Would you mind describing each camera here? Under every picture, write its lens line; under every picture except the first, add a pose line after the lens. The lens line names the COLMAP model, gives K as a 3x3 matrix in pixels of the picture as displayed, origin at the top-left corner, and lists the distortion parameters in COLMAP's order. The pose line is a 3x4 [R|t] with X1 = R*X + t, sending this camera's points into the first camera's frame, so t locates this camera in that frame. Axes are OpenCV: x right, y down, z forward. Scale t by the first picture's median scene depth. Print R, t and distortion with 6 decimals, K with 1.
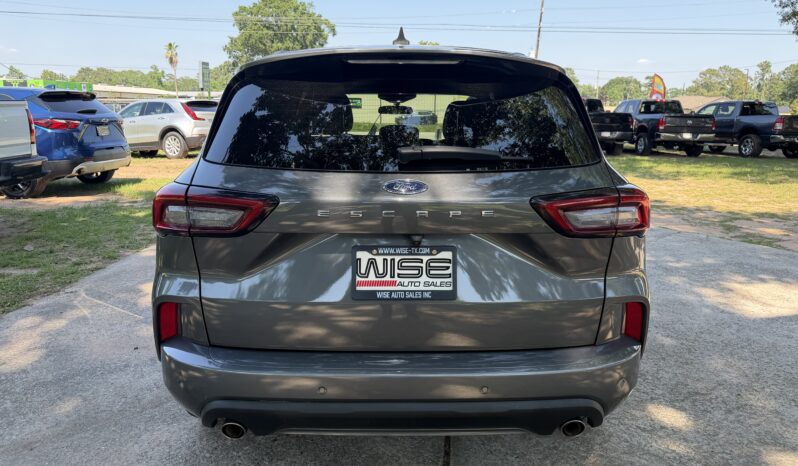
lens RADIAL K [[551.7, 0, 402.3], [0, 551.7, 237.8], [0, 0, 1]] dist [0.011461, -0.000009]
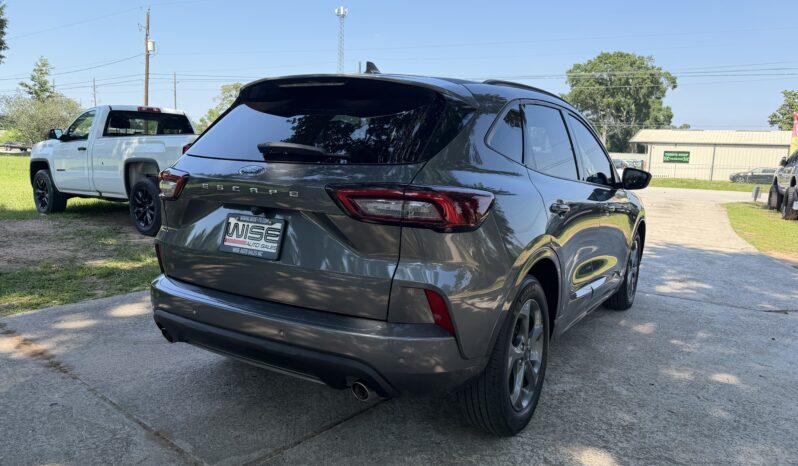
lens RADIAL K [[551.7, 0, 402.3], [0, 551.7, 237.8], [0, 0, 1]] dist [0.011461, -0.000009]
pose [[0.854887, 0.102974, -0.508493, 0.992692], [-0.148990, 0.987548, -0.050497, 0.080974], [0.496961, 0.118930, 0.859584, 0.032685]]
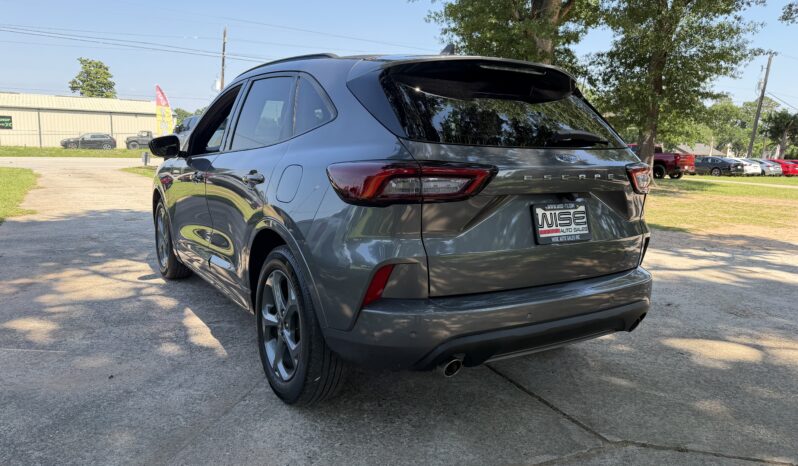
lens RADIAL K [[544.7, 0, 399.0], [0, 544.7, 233.0], [0, 0, 1]] dist [0.021660, 0.000405]
pose [[0.858465, -0.067001, 0.508477, -1.025922], [0.095163, 0.995023, -0.029552, 0.090279], [-0.503966, 0.073757, 0.860568, 0.048187]]
